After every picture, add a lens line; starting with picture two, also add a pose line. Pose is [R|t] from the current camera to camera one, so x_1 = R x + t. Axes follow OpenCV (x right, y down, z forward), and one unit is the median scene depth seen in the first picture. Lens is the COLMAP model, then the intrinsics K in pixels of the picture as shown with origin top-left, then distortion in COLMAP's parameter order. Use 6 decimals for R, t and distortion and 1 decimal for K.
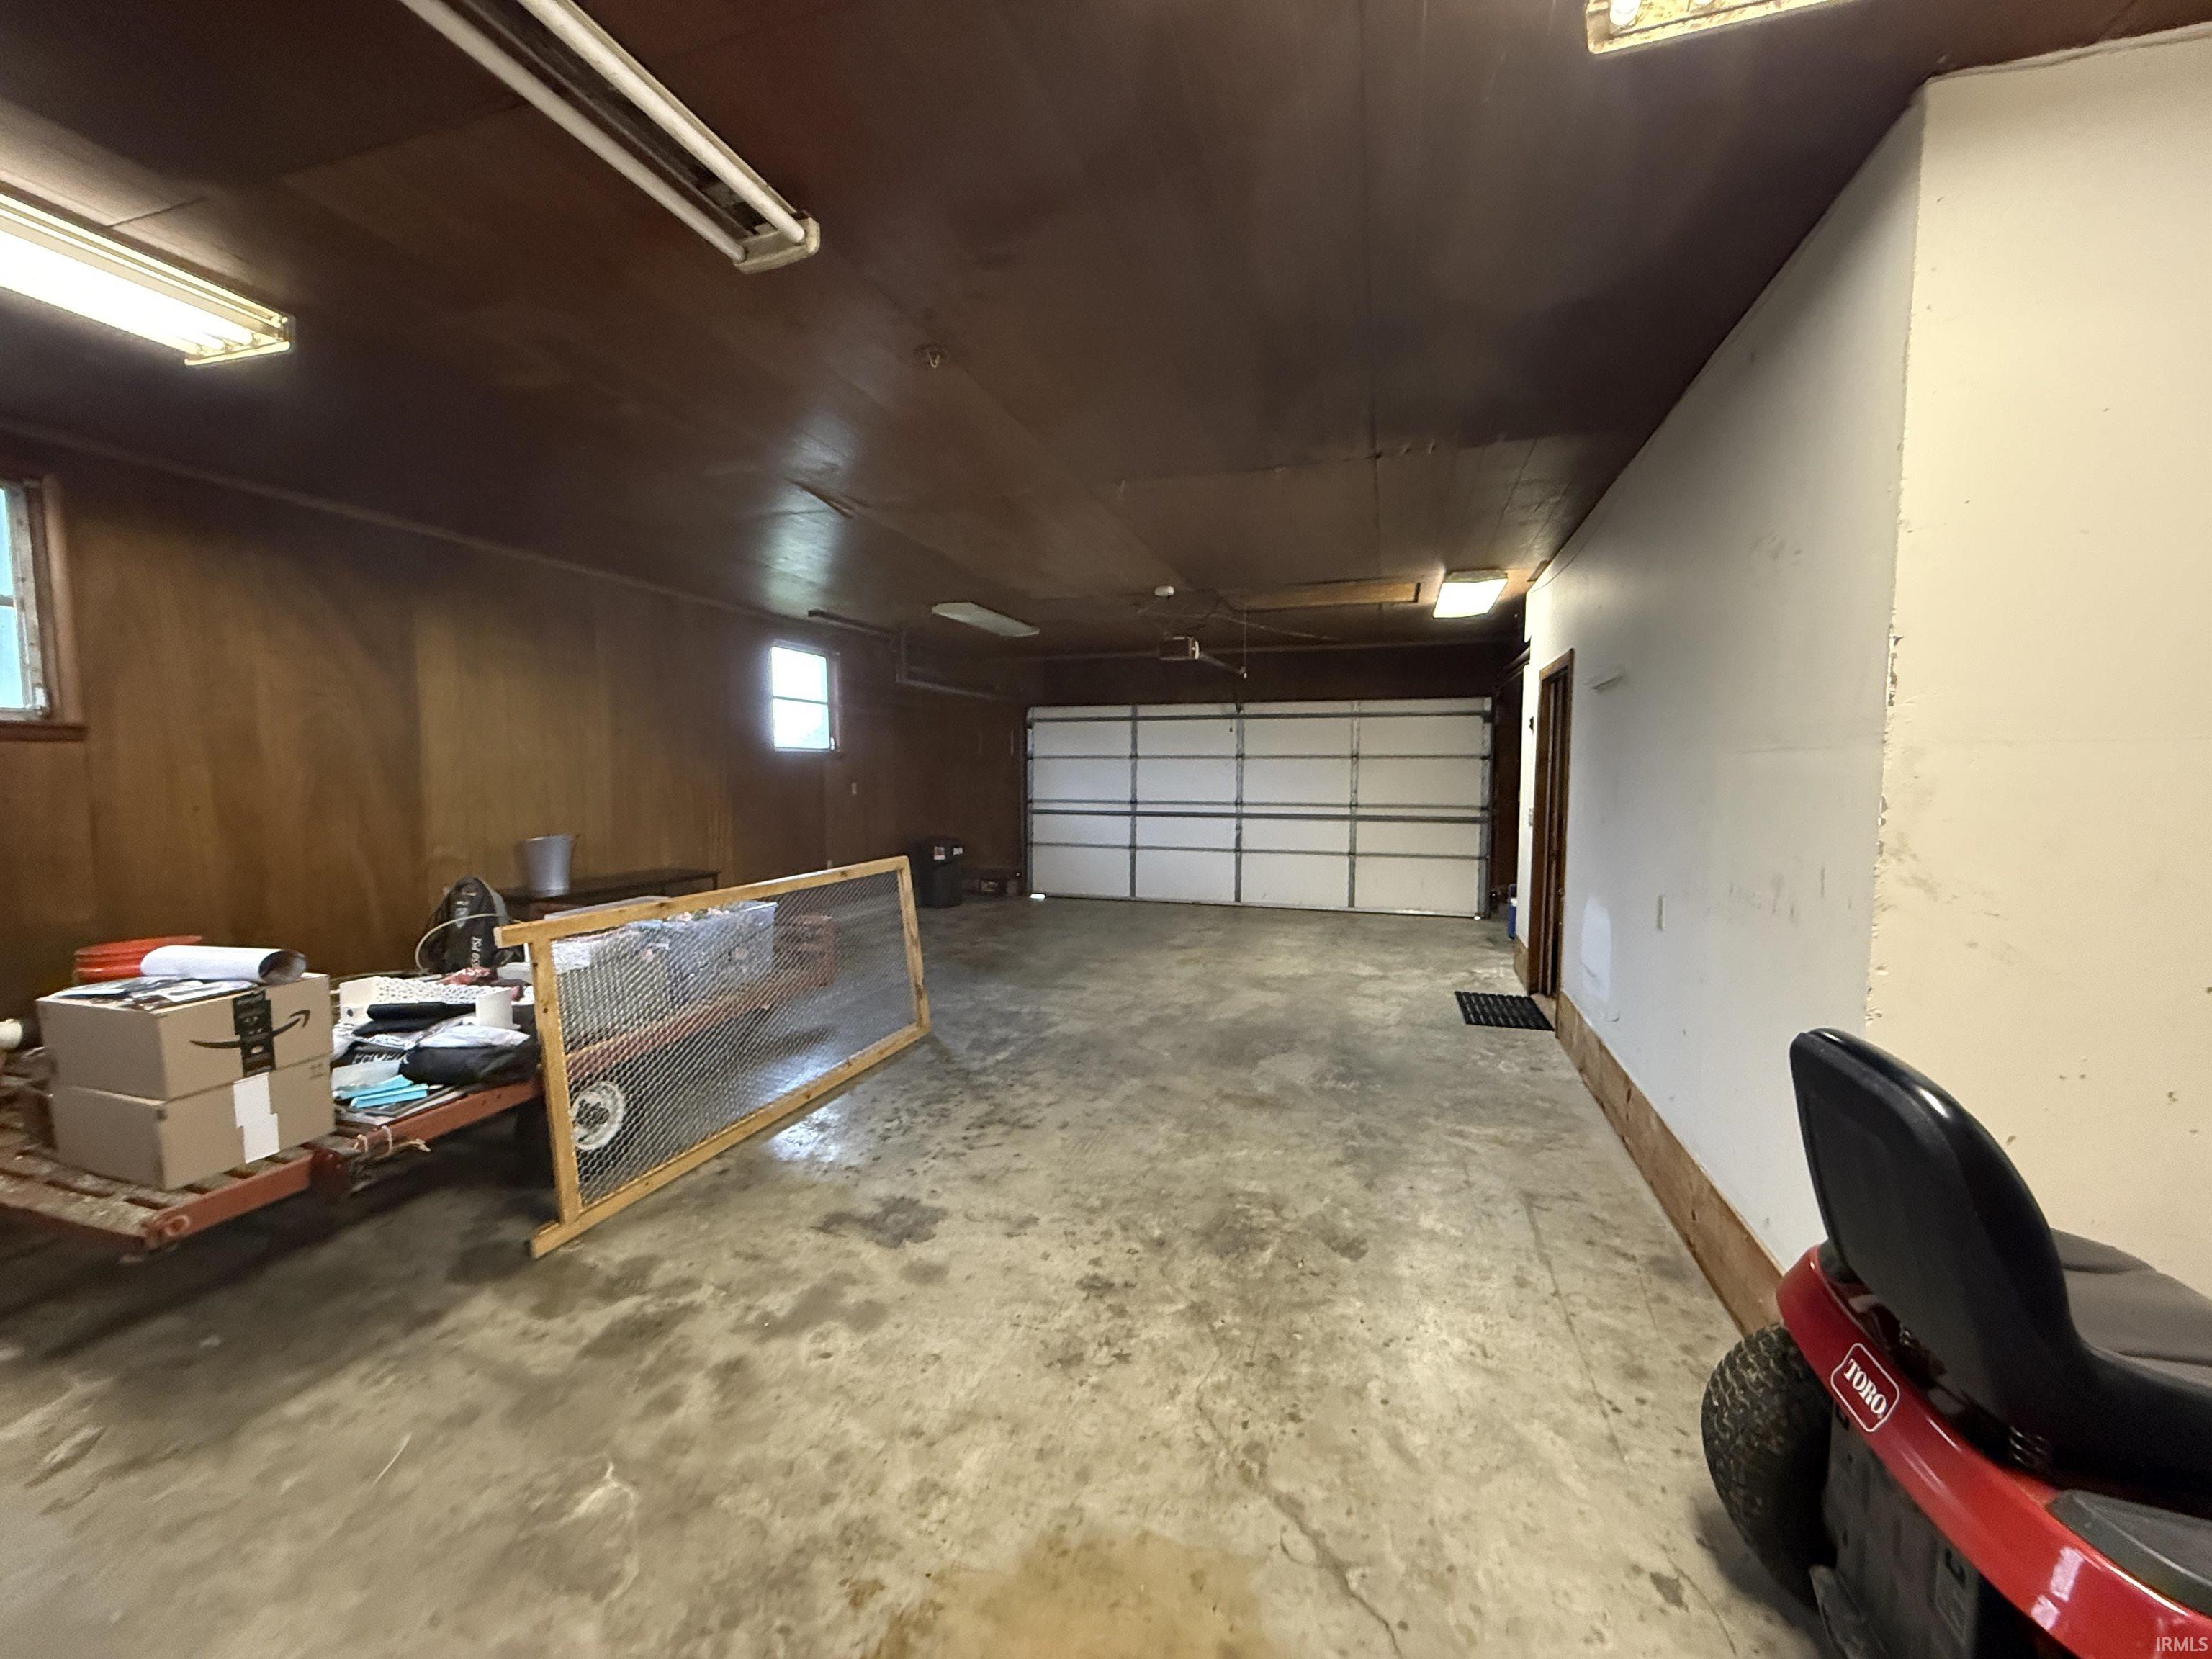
lens RADIAL K [[882.1, 0, 1098.2], [0, 882.1, 832.2], [0, 0, 1]] dist [-0.000221, 0.000401]
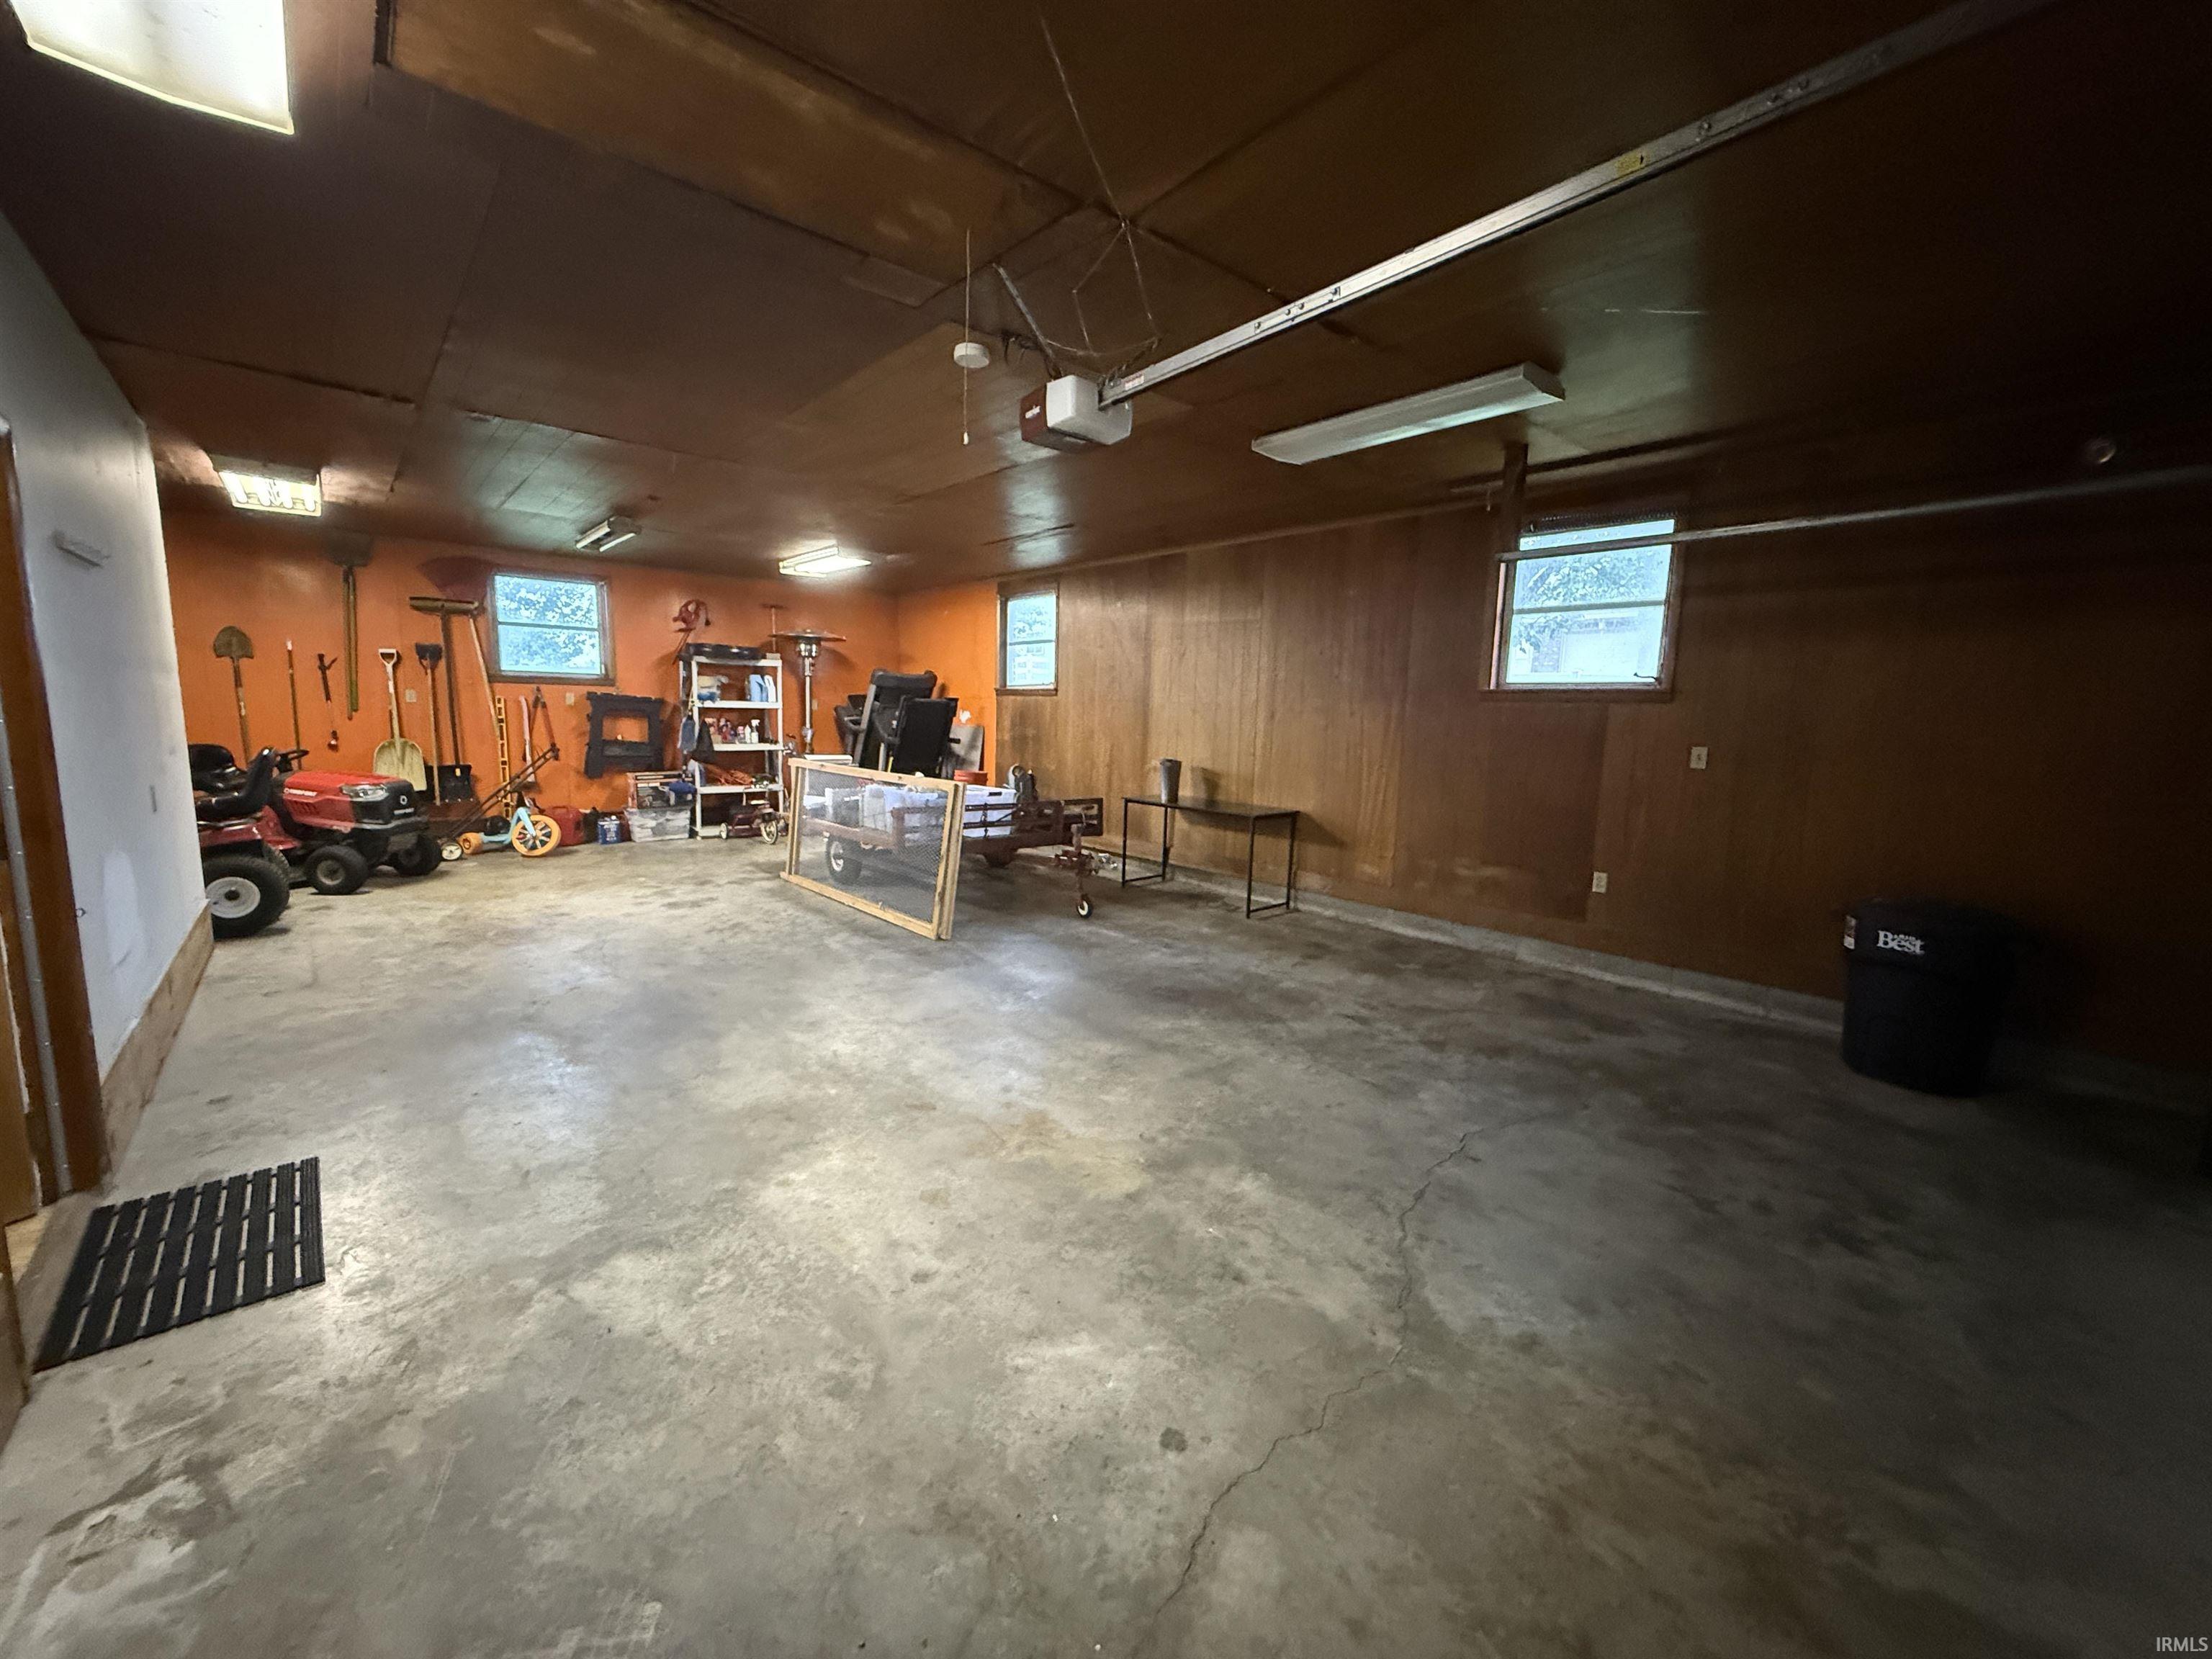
lens RADIAL K [[882.1, 0, 1092.9], [0, 882.1, 840.0], [0, 0, 1]] dist [-0.000221, 0.000401]
pose [[-0.516538, 0.111838, -0.848929, 0.690860], [-0.087484, 0.979352, 0.182251, -0.125421], [0.851784, 0.168407, -0.496088, 1.859264]]
